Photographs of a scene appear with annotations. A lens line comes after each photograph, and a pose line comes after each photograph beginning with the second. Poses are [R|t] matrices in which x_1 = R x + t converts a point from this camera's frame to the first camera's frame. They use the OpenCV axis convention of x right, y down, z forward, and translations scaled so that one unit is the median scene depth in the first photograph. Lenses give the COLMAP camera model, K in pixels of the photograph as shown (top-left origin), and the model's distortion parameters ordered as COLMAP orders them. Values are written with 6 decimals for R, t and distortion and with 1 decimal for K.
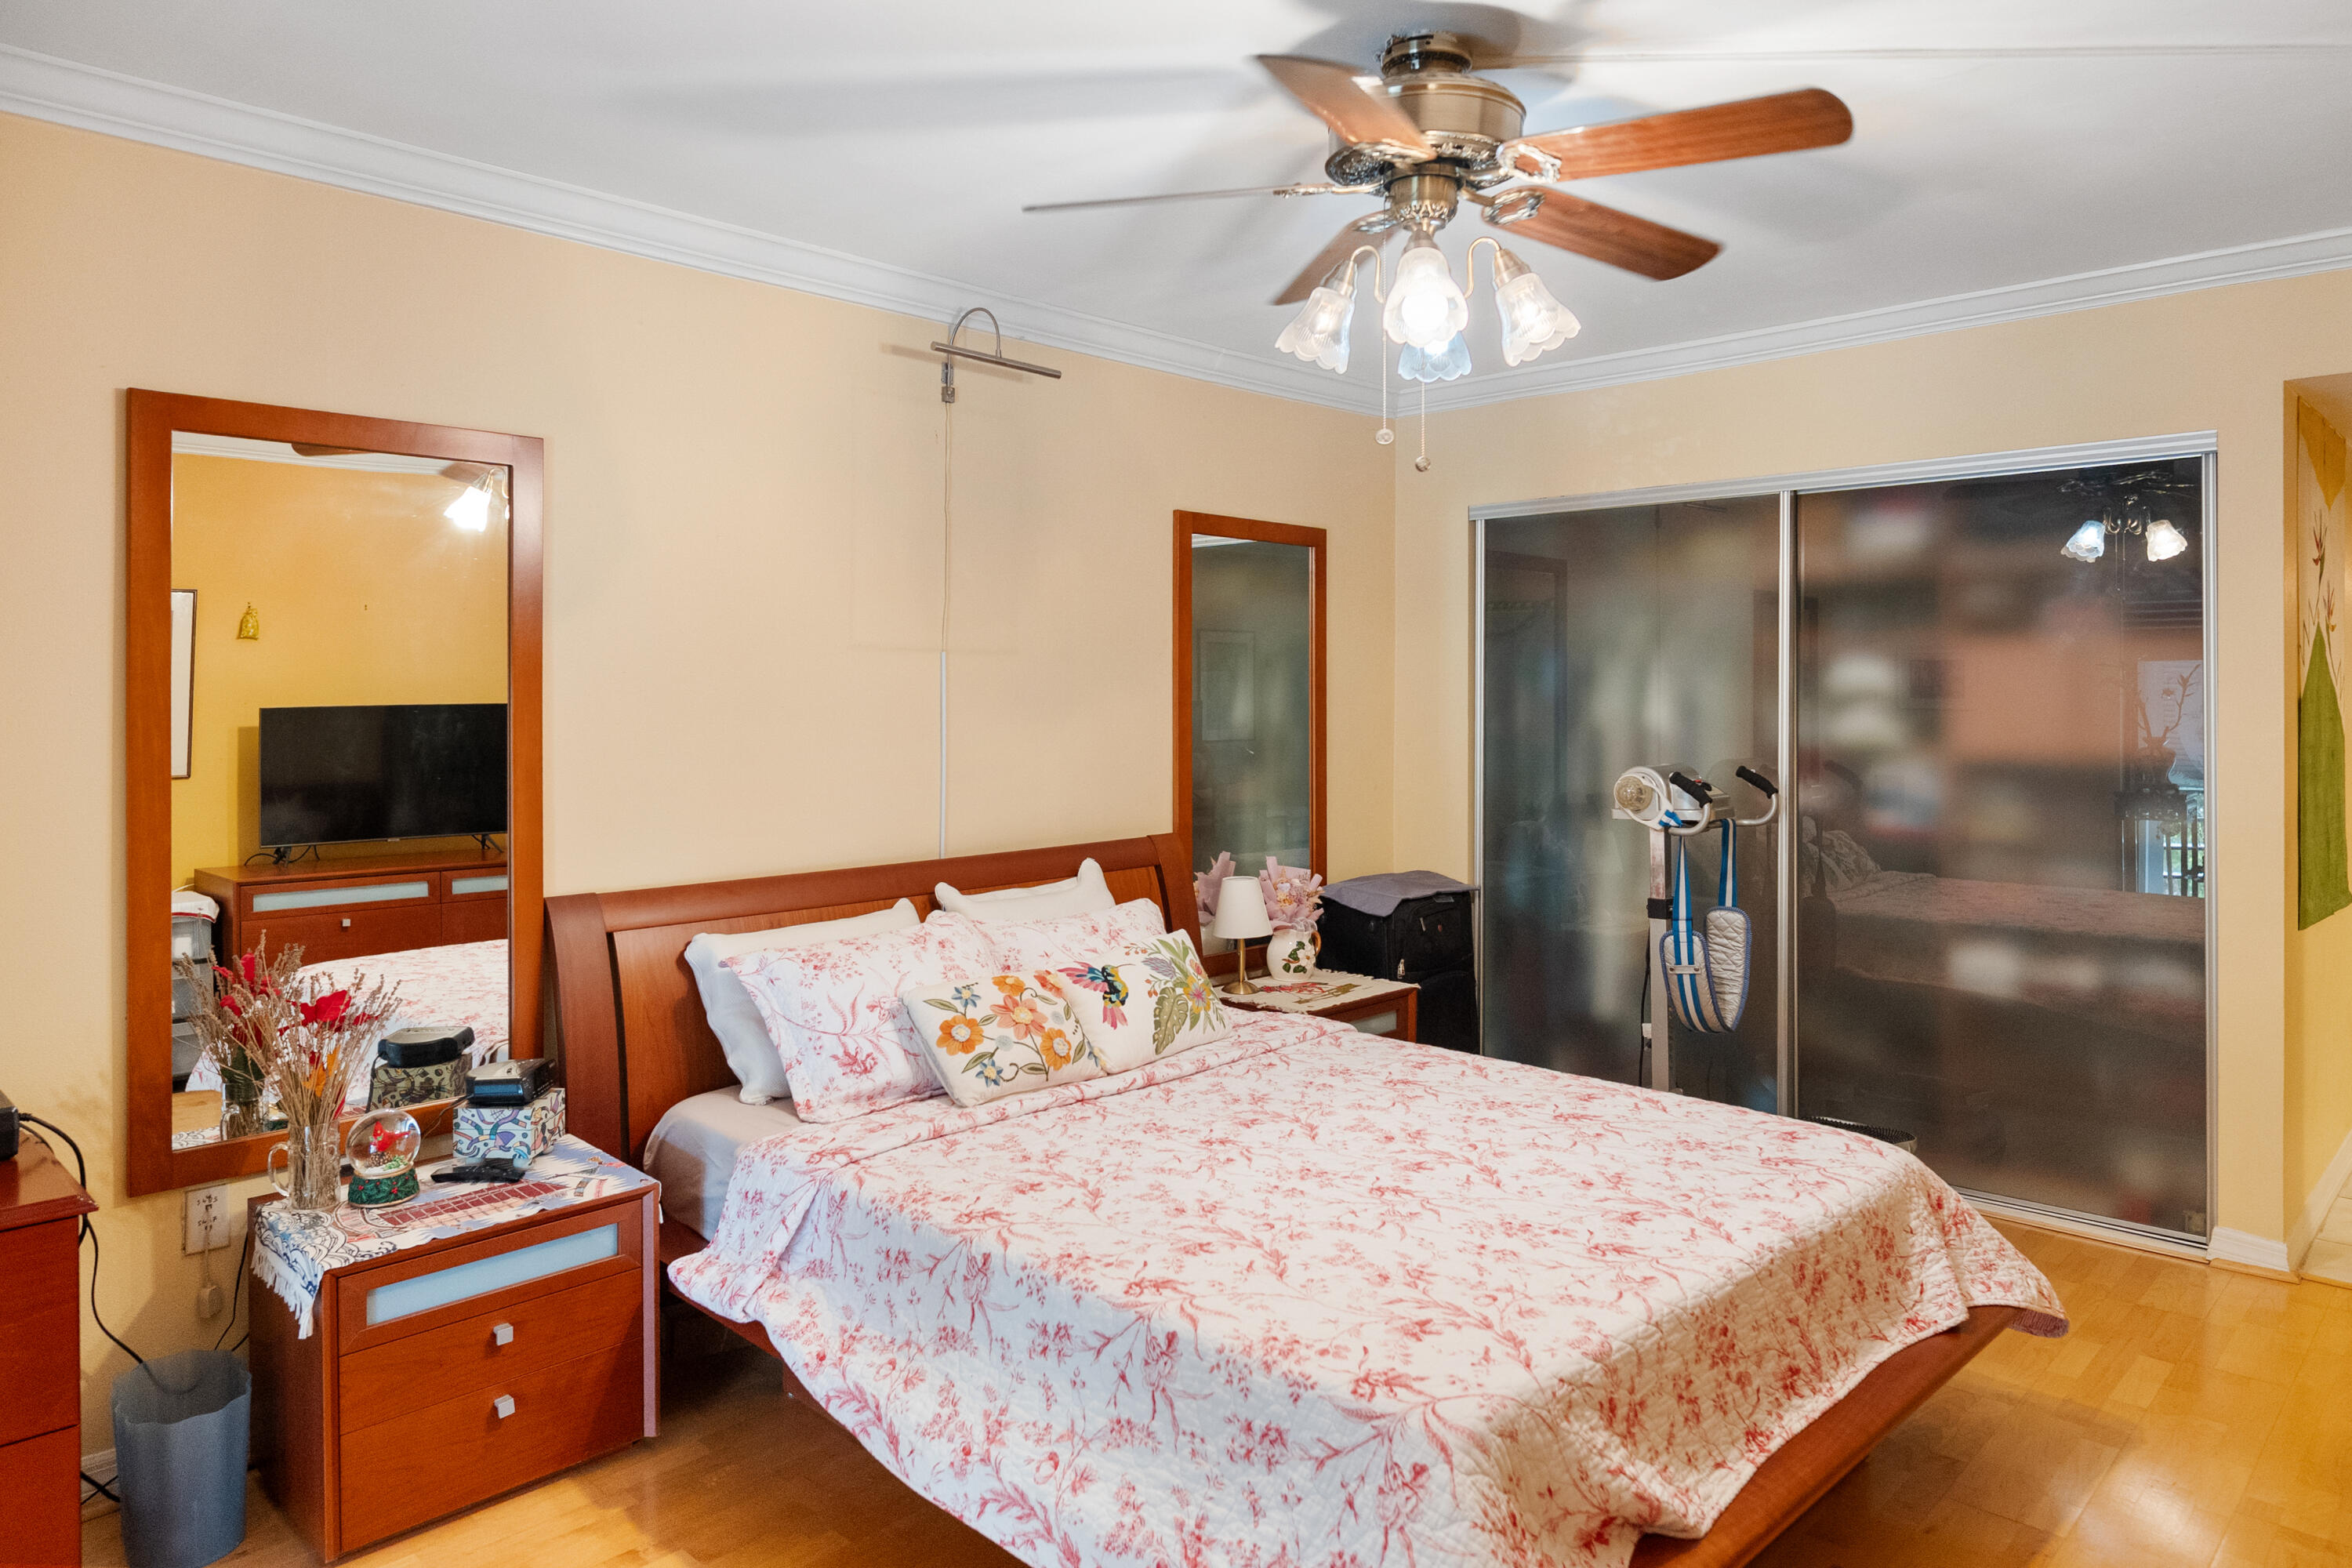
lens RADIAL K [[1527.1, 0, 1186.4], [0, 1527.1, 771.0], [0, 0, 1]] dist [0.005319, 0.000331]
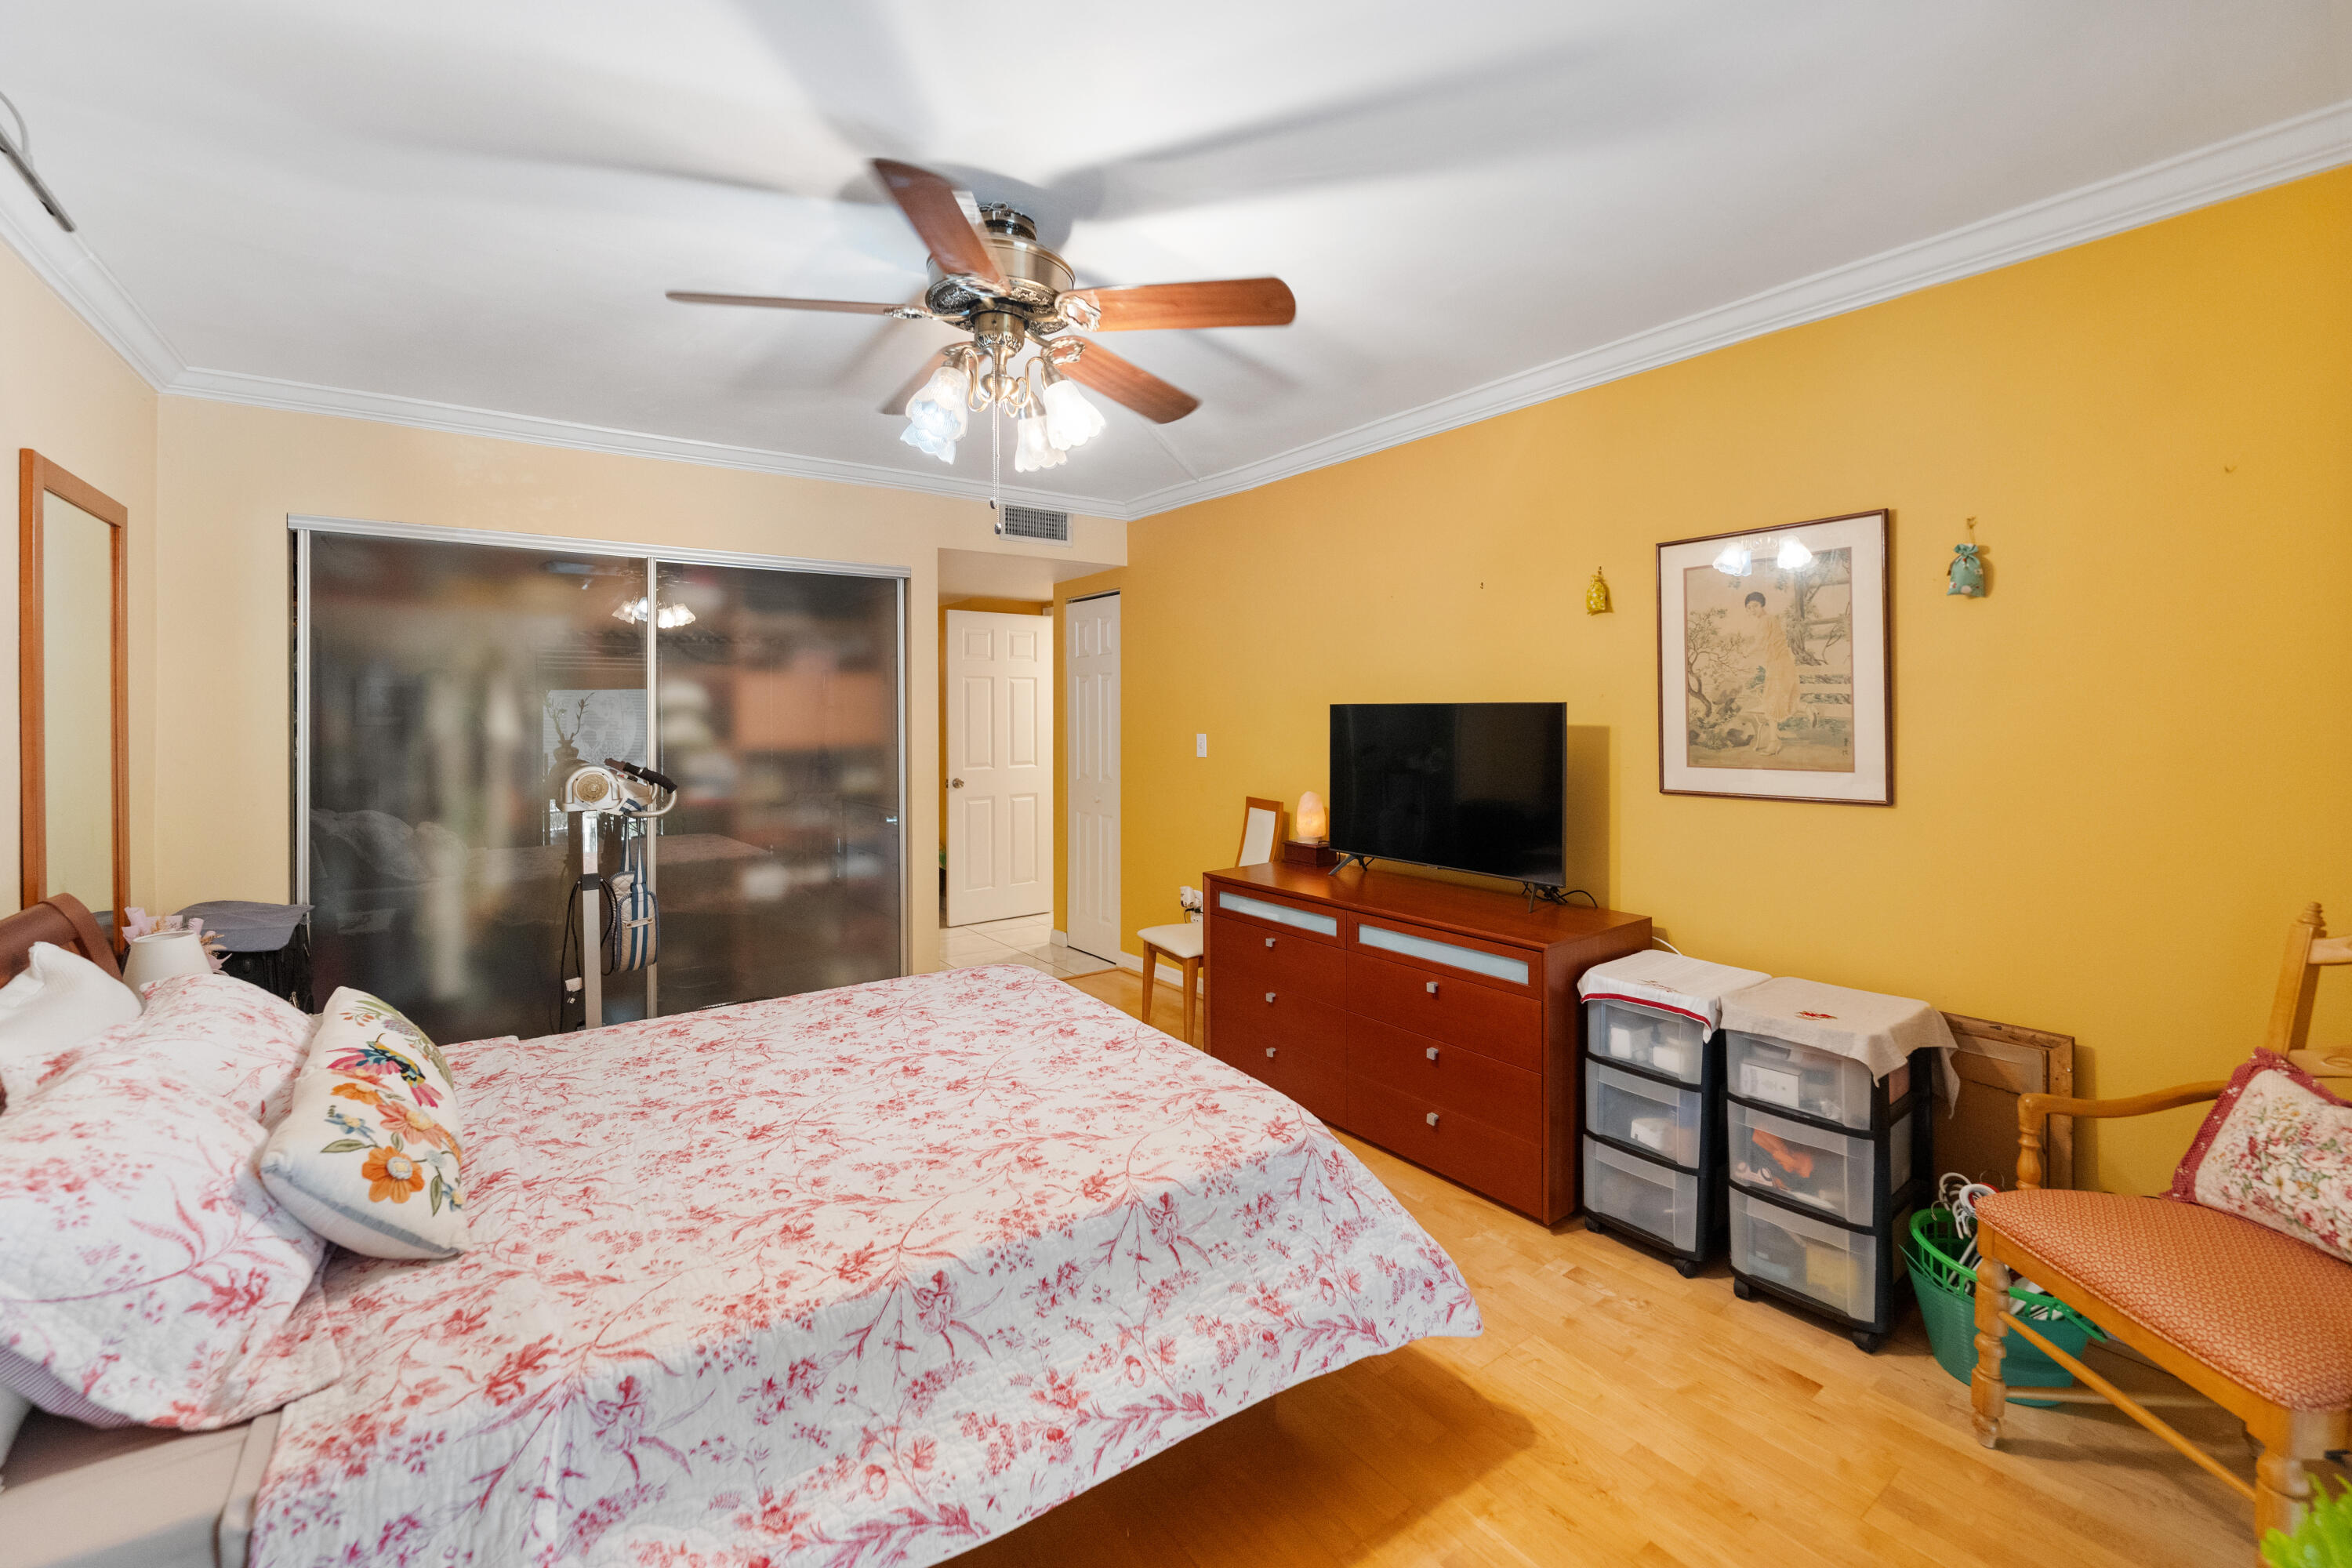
lens RADIAL K [[958.7, 0, 1178.5], [0, 958.7, 776.6], [0, 0, 1]] dist [-0.002775, -0.000216]
pose [[0.178334, -0.066060, 0.981750, -0.614725], [0.059530, 0.996640, 0.056249, -0.017241], [-0.982168, 0.048413, 0.181668, 0.667187]]
